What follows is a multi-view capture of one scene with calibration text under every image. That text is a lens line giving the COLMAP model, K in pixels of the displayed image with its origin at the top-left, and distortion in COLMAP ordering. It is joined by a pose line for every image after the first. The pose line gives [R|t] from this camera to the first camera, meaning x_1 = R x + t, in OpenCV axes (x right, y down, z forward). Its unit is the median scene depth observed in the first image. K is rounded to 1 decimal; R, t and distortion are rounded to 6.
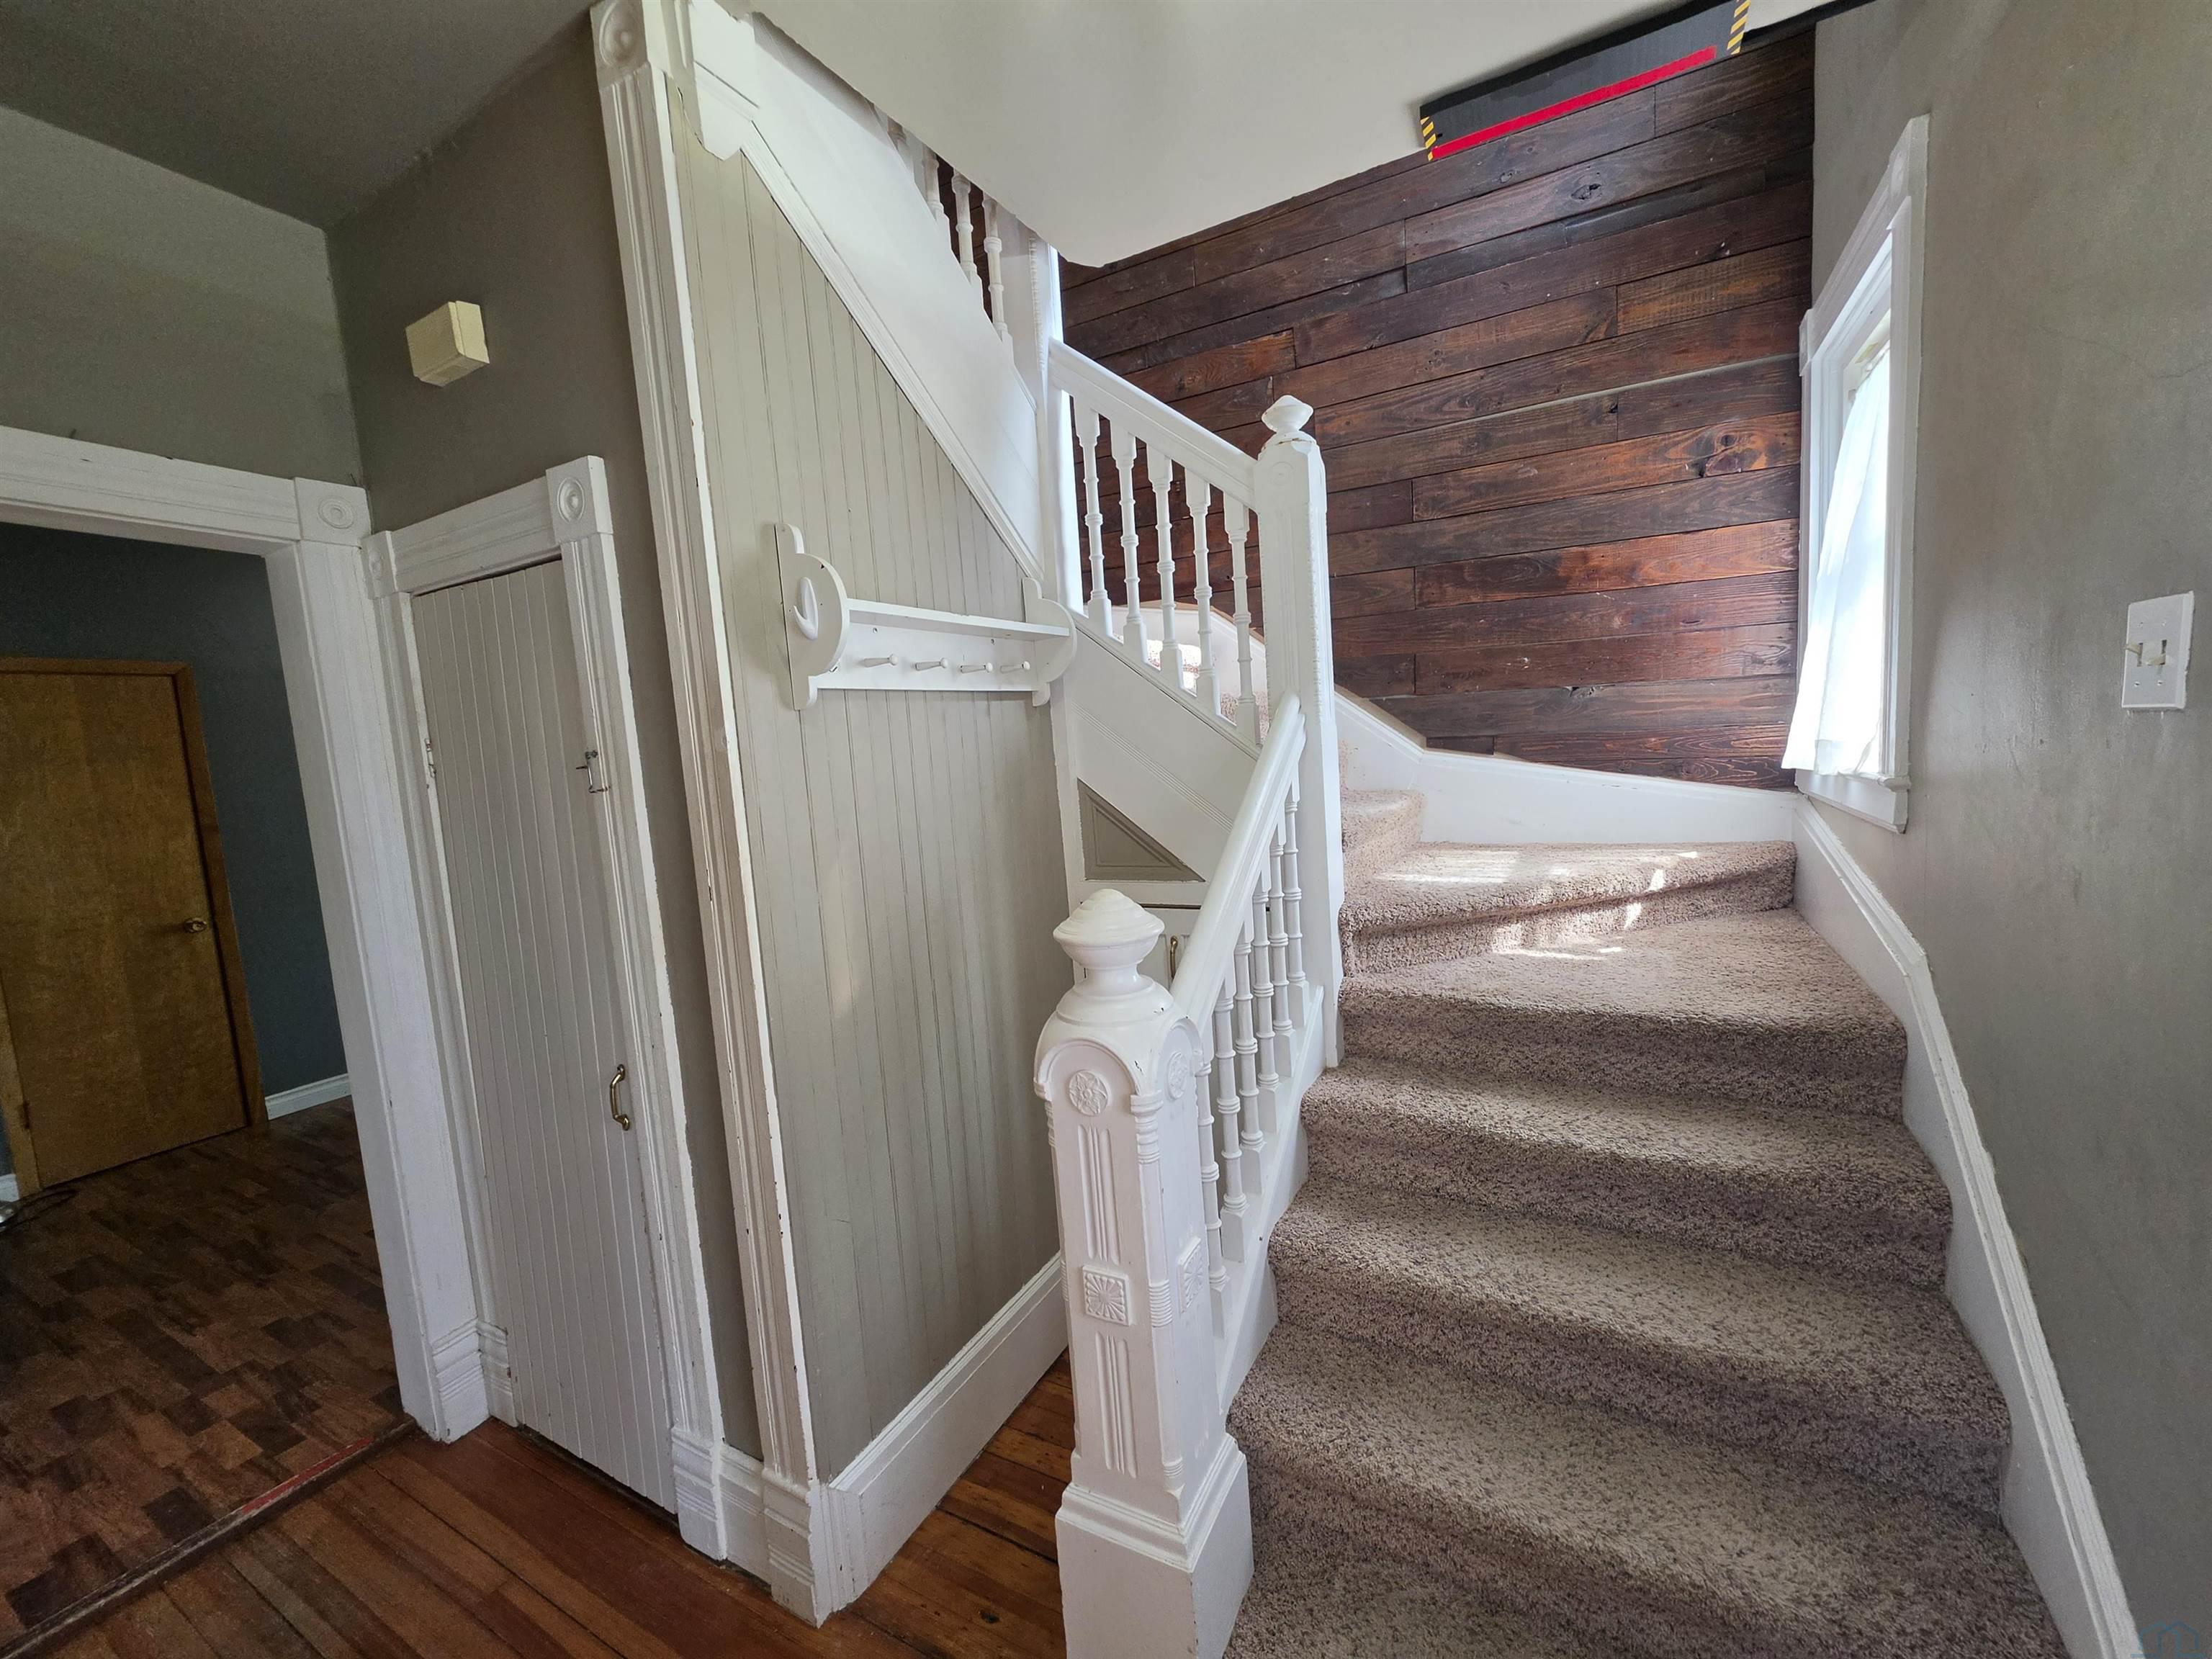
lens RADIAL K [[891.3, 0, 1101.5], [0, 891.3, 822.3], [0, 0, 1]] dist [-0.005091, 0.004287]
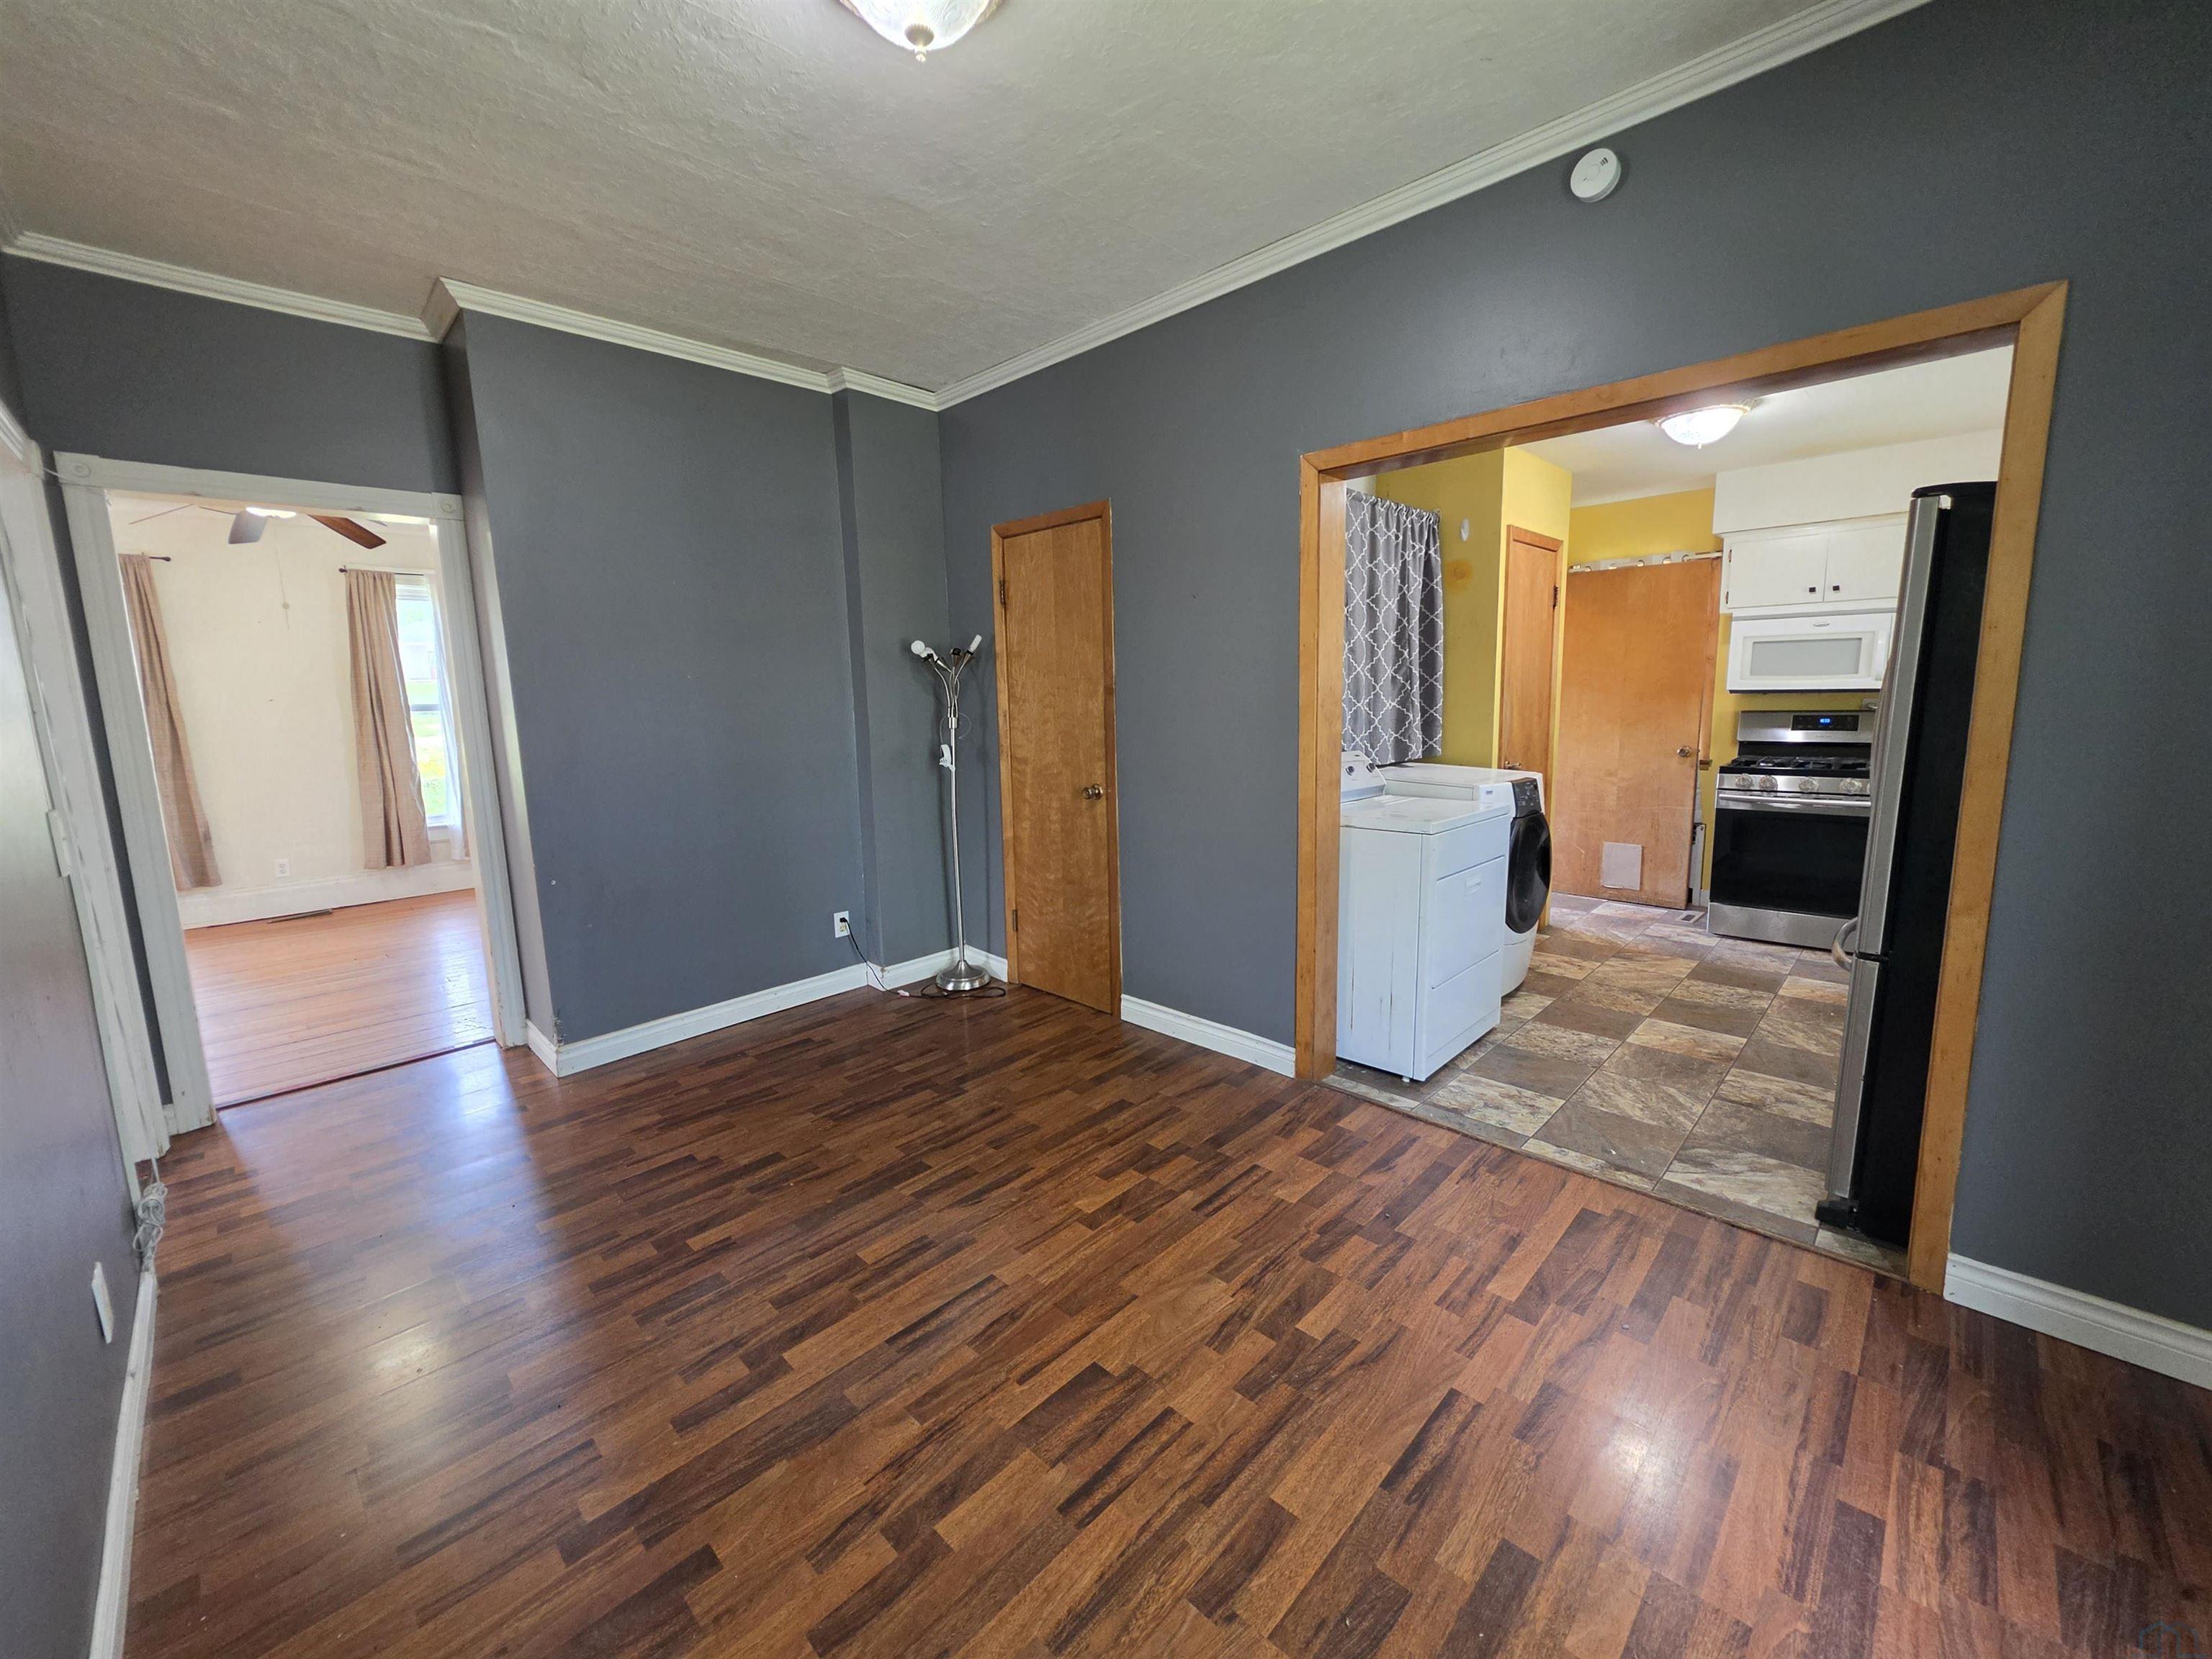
lens RADIAL K [[891.3, 0, 1101.5], [0, 891.3, 822.3], [0, 0, 1]] dist [-0.005091, 0.004287]
pose [[-0.262767, 0.217465, -0.940033, -0.144338], [-0.053984, 0.969430, 0.239356, -0.090064], [0.963348, 0.113641, -0.242995, 1.402453]]
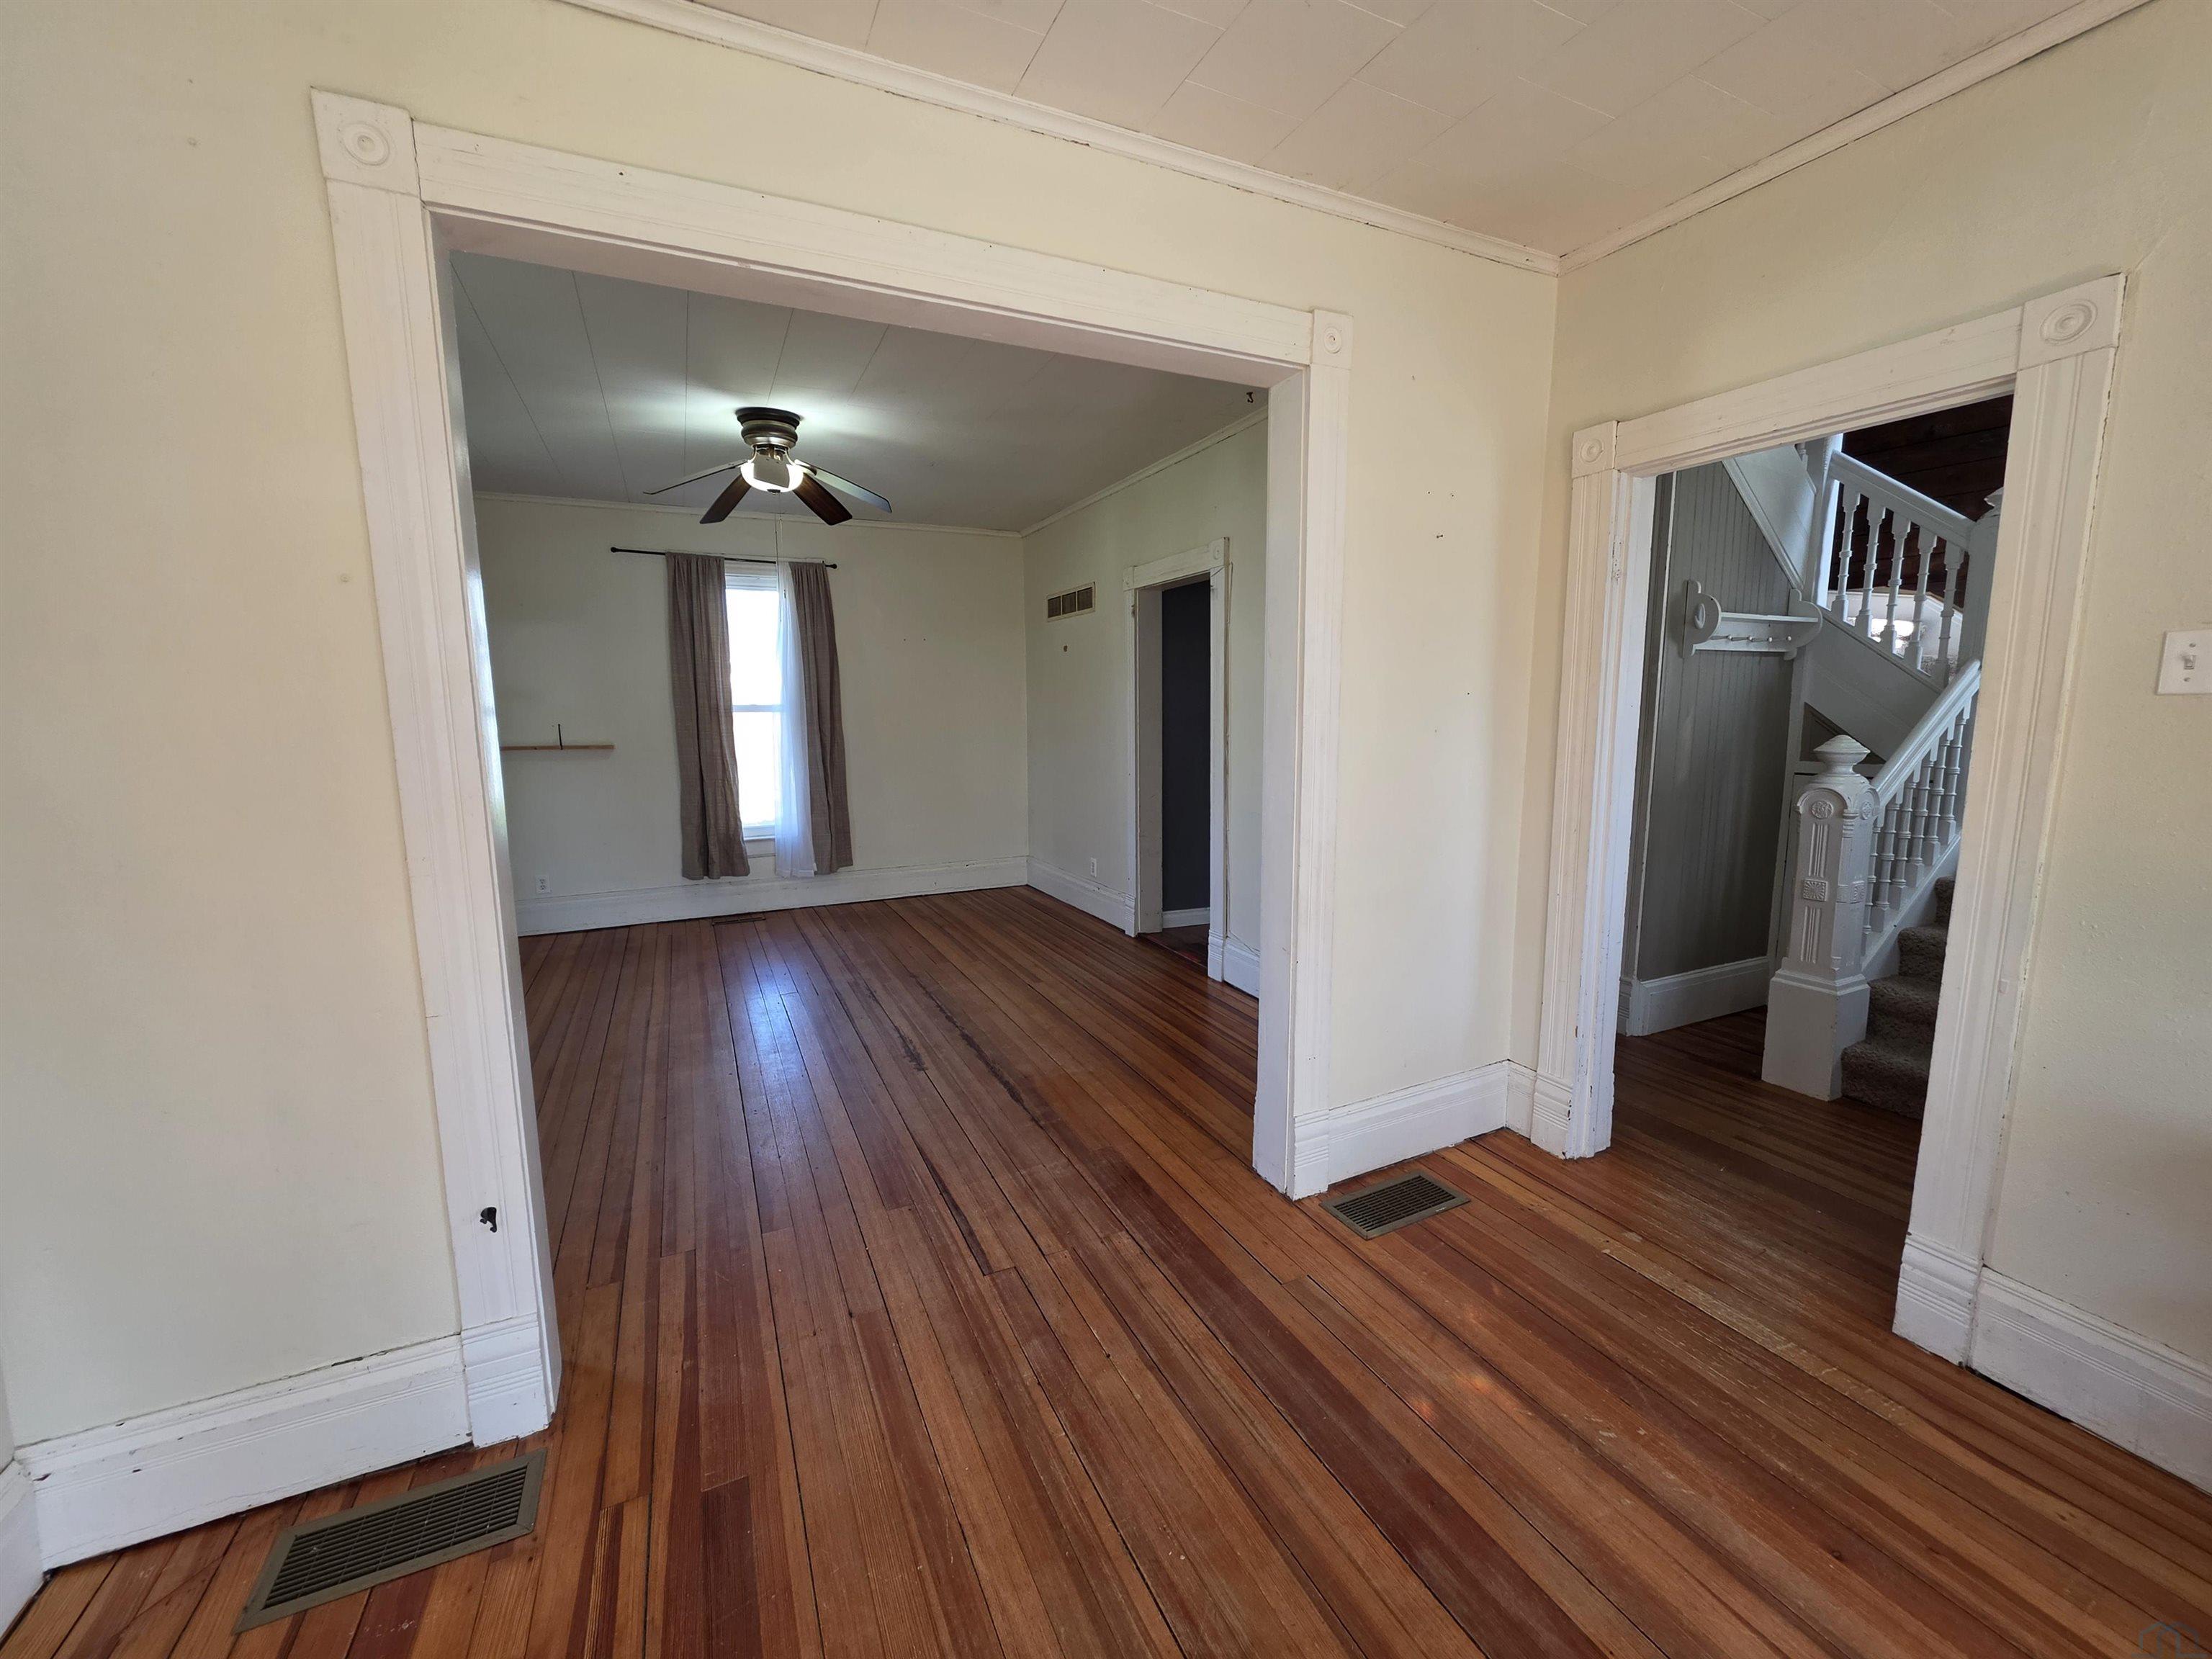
lens RADIAL K [[883.5, 0, 1107.9], [0, 883.5, 820.8], [0, 0, 1]] dist [-0.007082, 0.003193]
pose [[0.813259, 0.141125, -0.564530, -0.131444], [-0.107744, 0.989890, 0.092243, 0.166888], [0.571840, -0.014193, 0.820242, -1.197203]]
